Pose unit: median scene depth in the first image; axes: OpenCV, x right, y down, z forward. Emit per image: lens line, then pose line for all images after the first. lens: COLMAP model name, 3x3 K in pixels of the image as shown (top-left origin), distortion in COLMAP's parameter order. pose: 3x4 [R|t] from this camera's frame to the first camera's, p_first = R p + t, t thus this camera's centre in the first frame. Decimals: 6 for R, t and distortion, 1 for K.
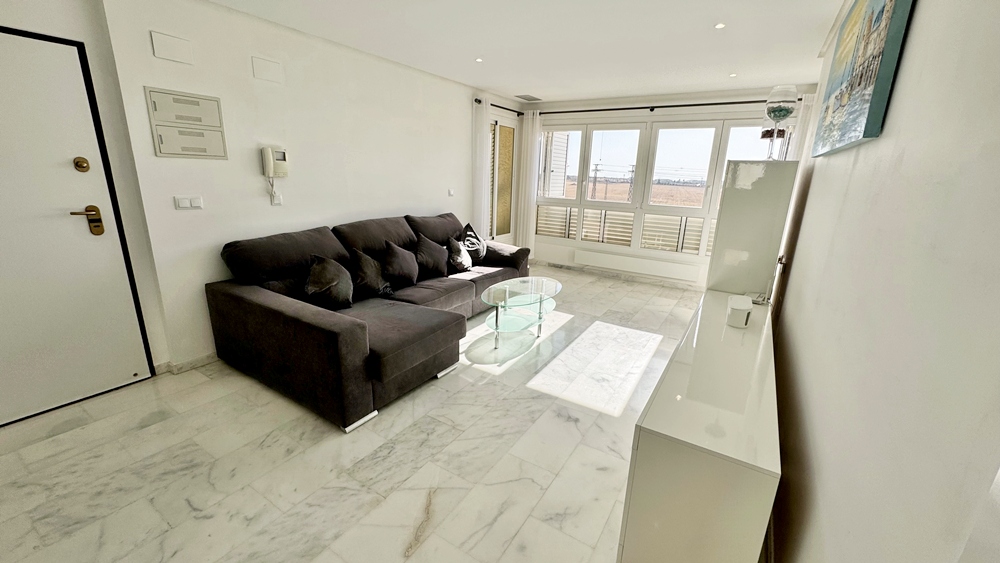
lens RADIAL K [[400.4, 0, 500.0], [0, 400.4, 281.5], [0, 0, 1]] dist [-0.000520, -0.000077]
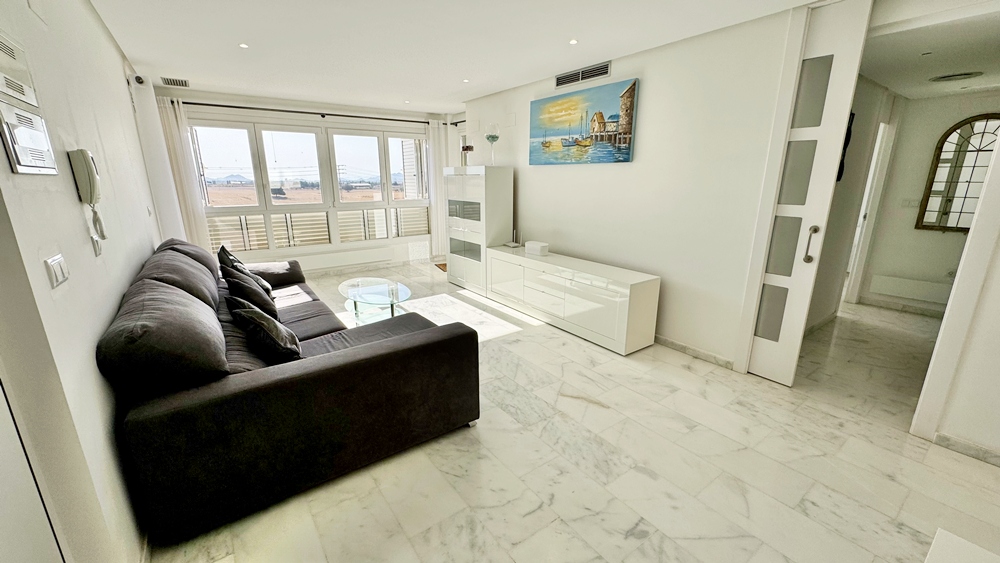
lens RADIAL K [[400.4, 0, 500.0], [0, 400.4, 281.5], [0, 0, 1]] dist [-0.000520, -0.000077]
pose [[0.368924, -0.267929, 0.890005, -0.726752], [0.258523, 0.949346, 0.178630, -0.097775], [-0.892783, 0.164185, 0.419502, 0.253773]]
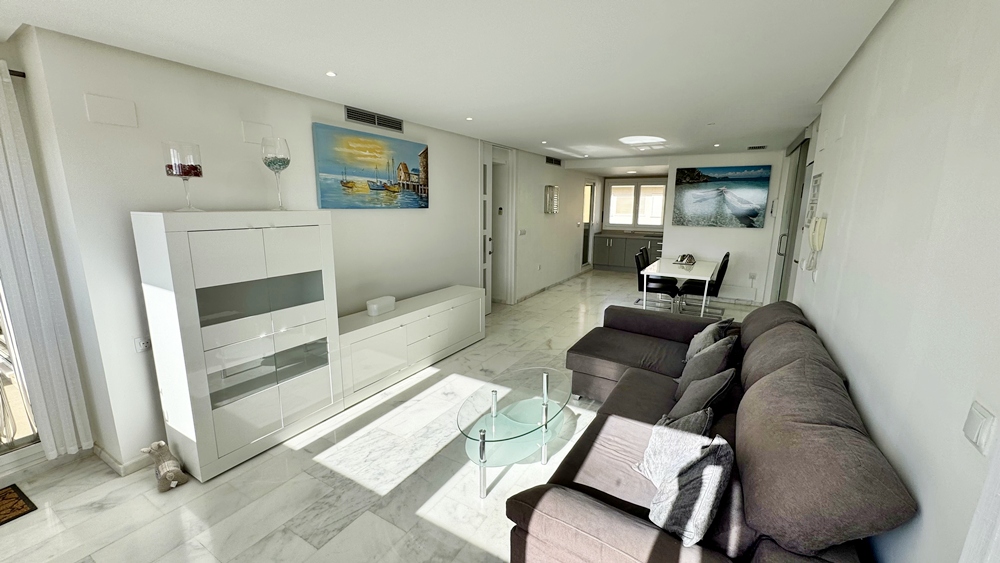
lens RADIAL K [[400.4, 0, 500.0], [0, 400.4, 281.5], [0, 0, 1]] dist [-0.000520, -0.000077]
pose [[-0.998791, -0.028224, -0.040243, 0.124603], [-0.043079, 0.896873, 0.440185, -0.454263], [0.023669, 0.441386, -0.897005, 1.497271]]
